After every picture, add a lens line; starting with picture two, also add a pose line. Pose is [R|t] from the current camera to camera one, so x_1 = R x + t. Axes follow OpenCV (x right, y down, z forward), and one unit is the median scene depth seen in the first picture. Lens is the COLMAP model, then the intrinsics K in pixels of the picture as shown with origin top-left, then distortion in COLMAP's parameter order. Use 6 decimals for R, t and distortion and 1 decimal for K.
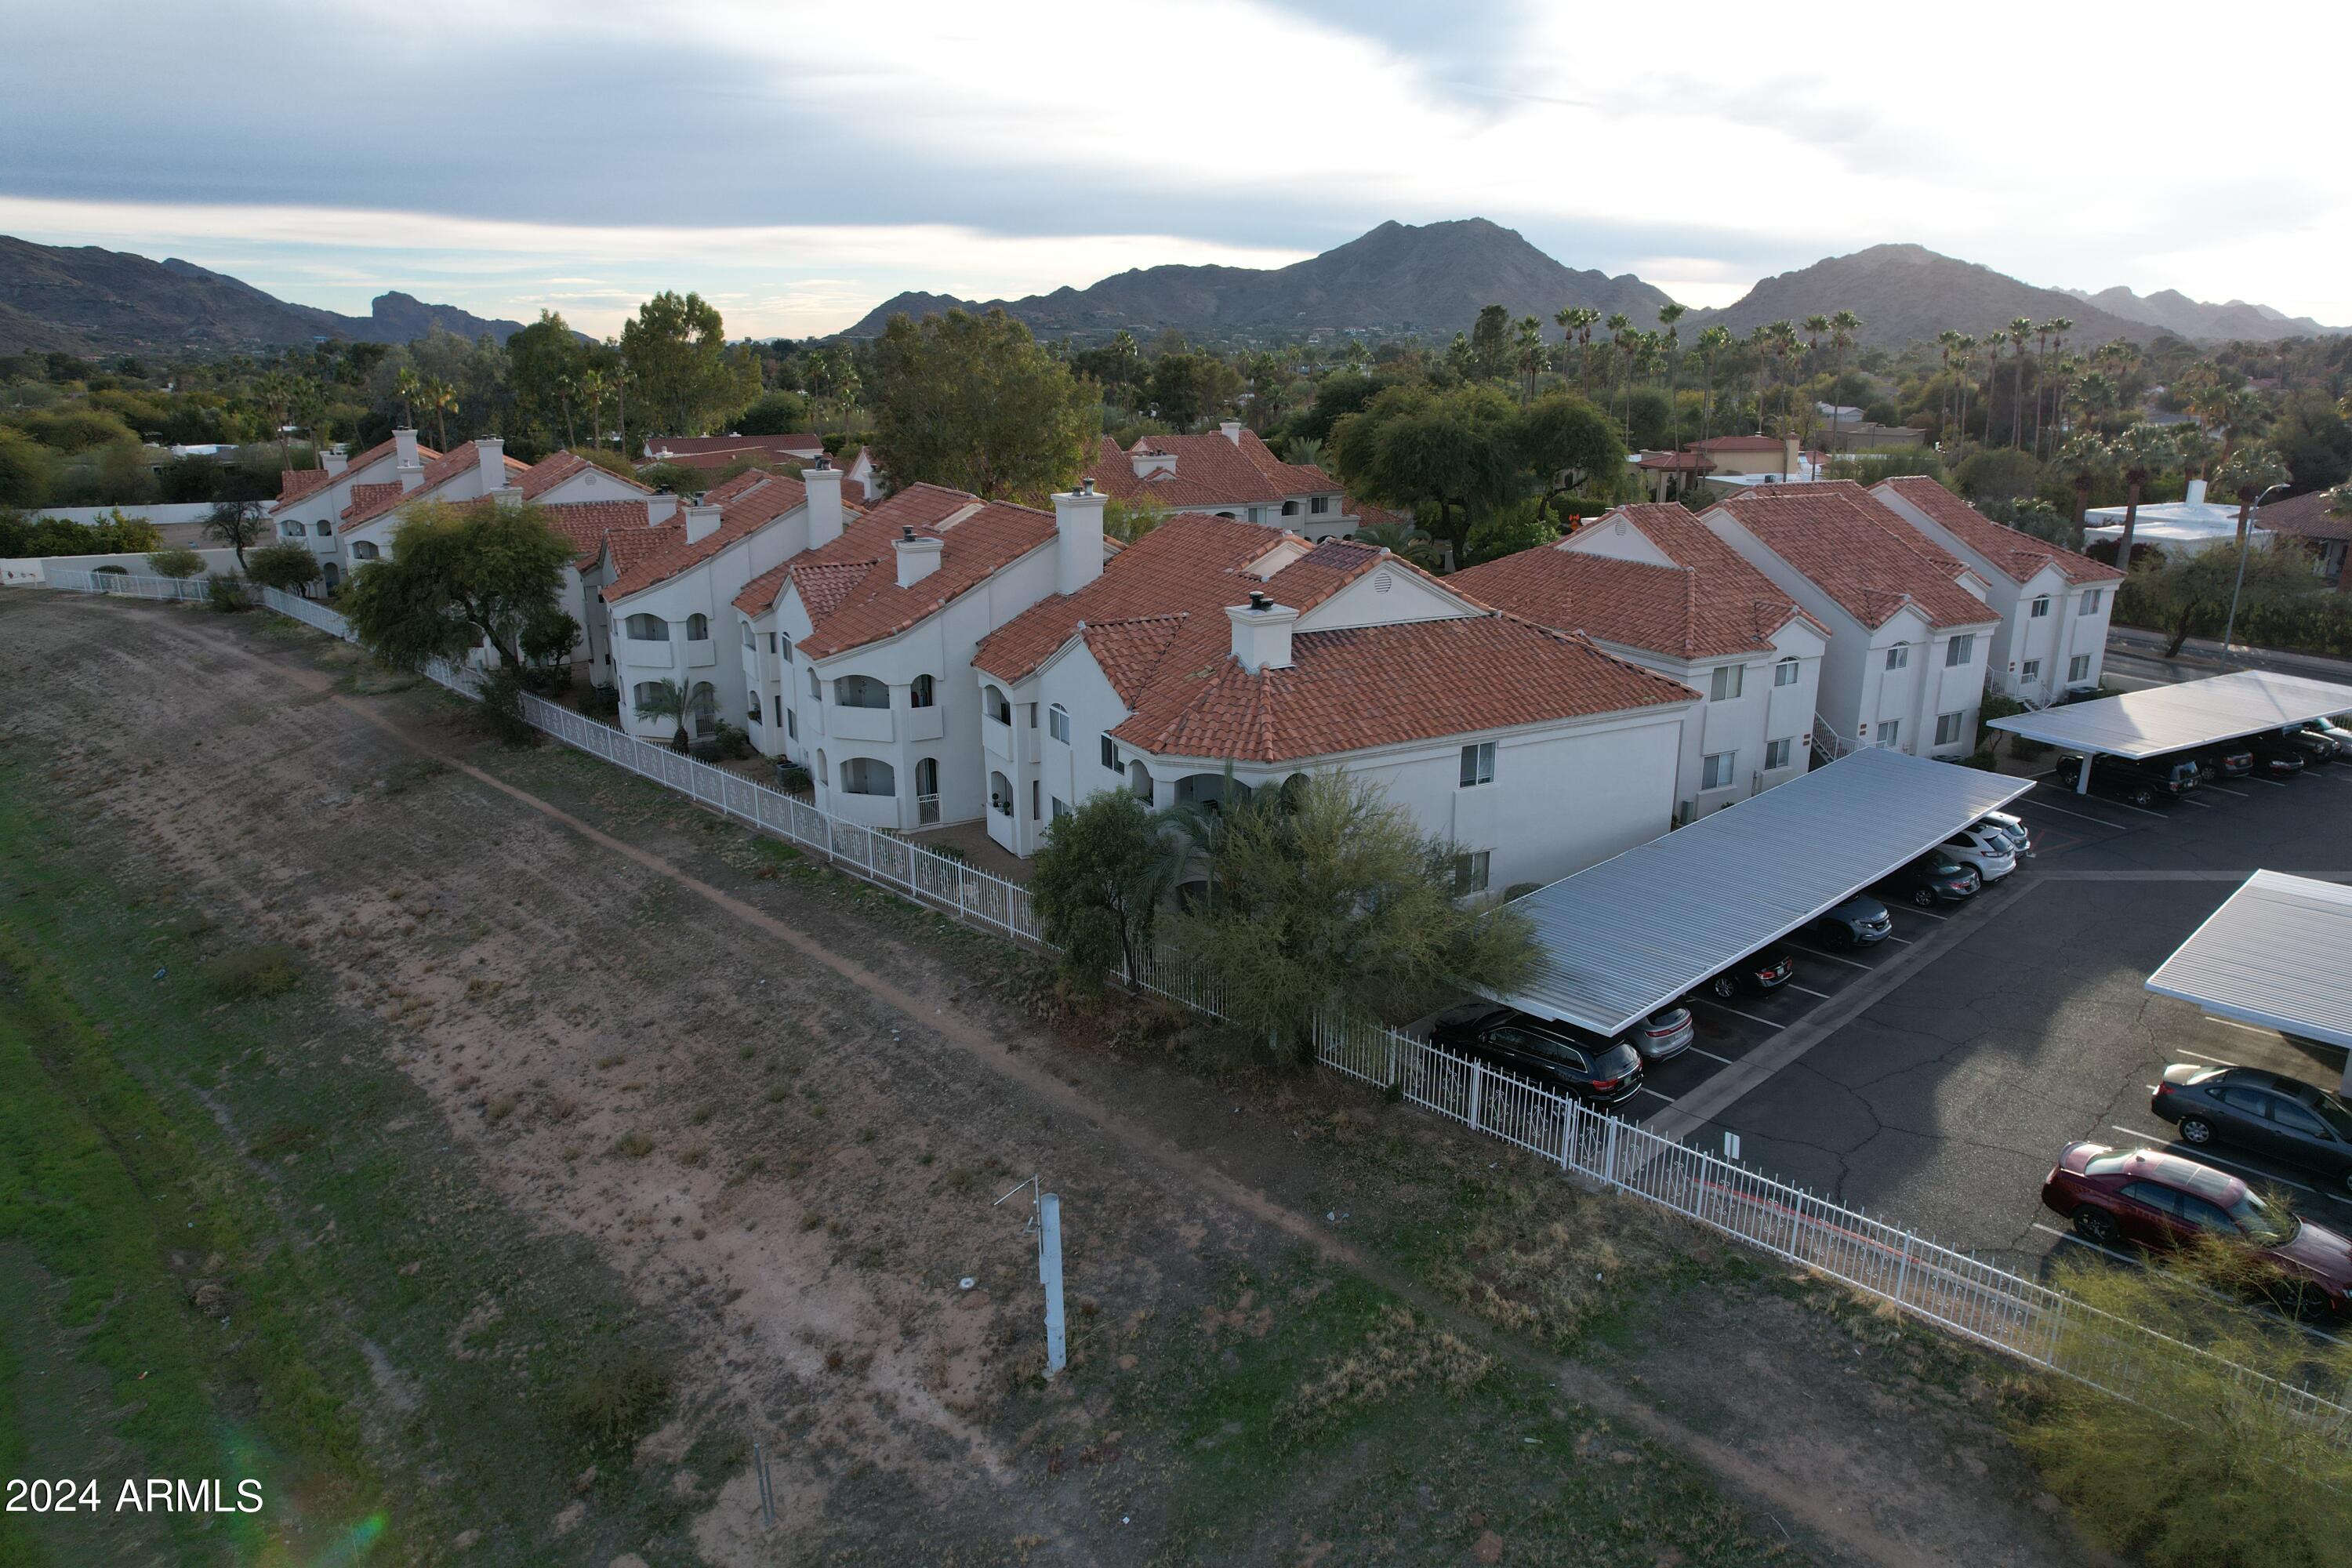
lens RADIAL K [[1483.7, 0, 1176.0], [0, 1483.7, 784.0], [0, 0, 1]] dist [-0.076956, 0.070964]
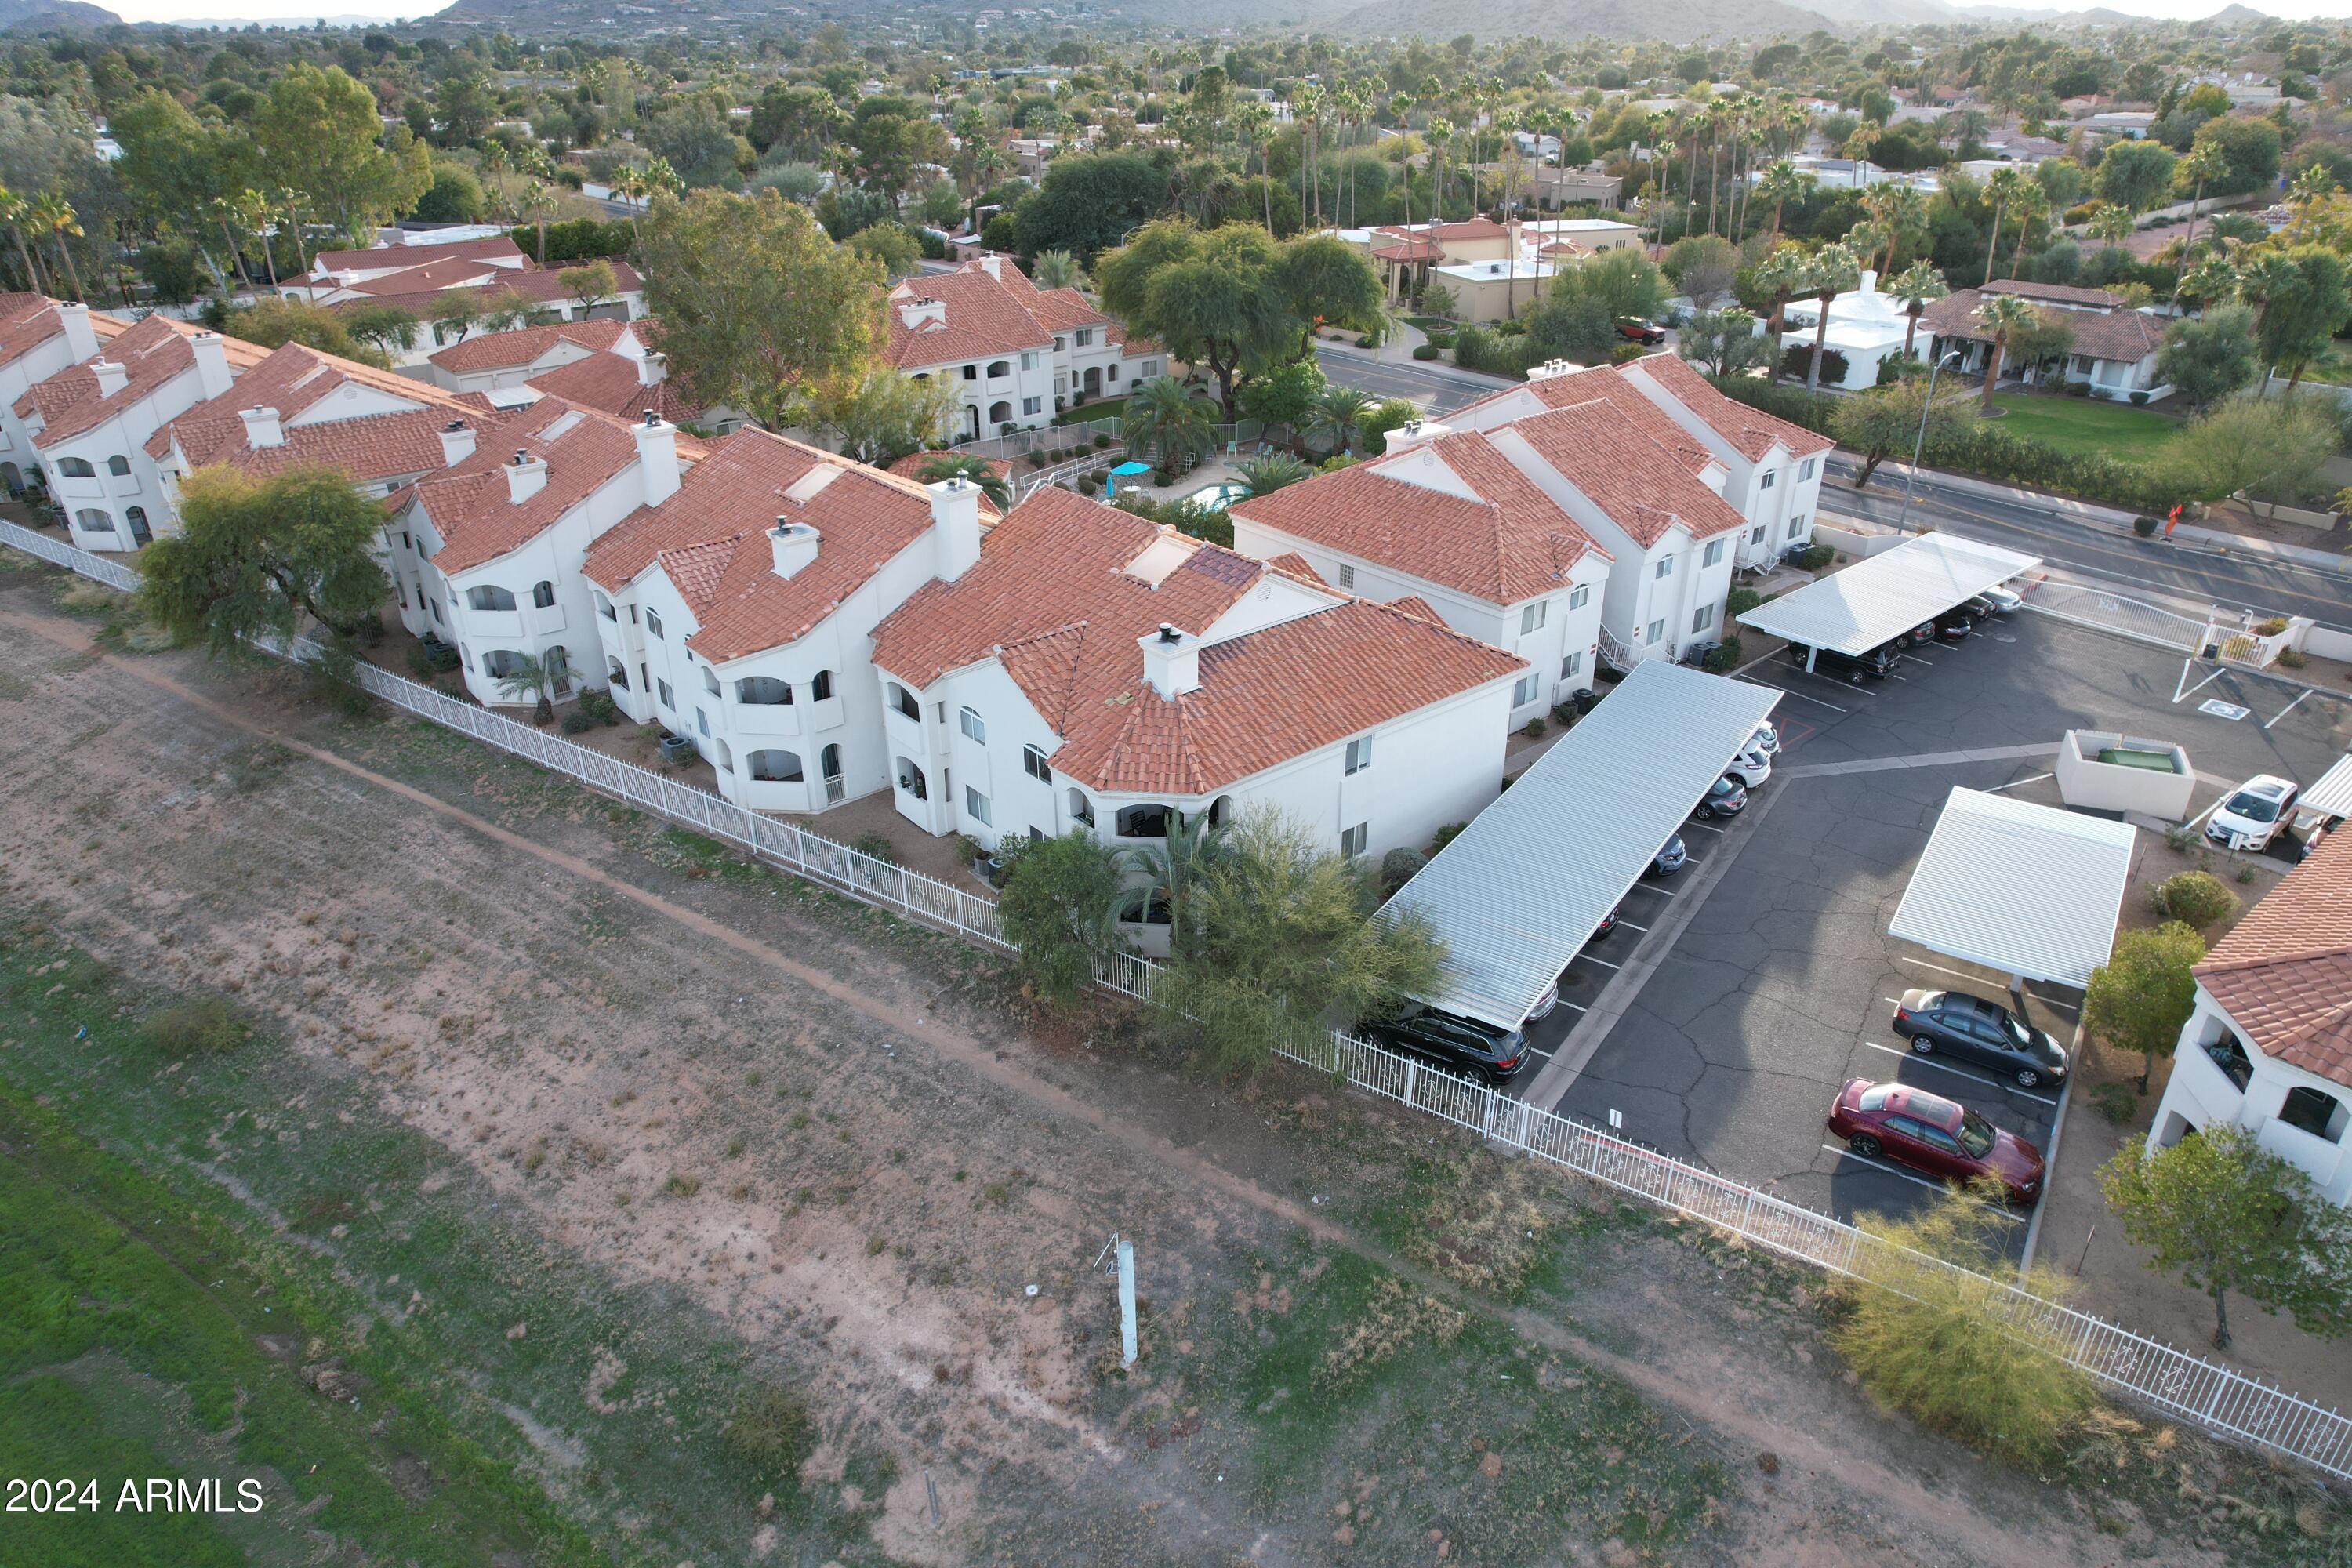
lens RADIAL K [[1483.7, 0, 1176.0], [0, 1483.7, 784.0], [0, 0, 1]] dist [-0.076956, 0.070964]
pose [[0.979815, -0.093868, 0.176496, -0.170204], [0.061123, 0.981292, 0.182567, -0.249883], [-0.190331, -0.168094, 0.967222, -0.123796]]
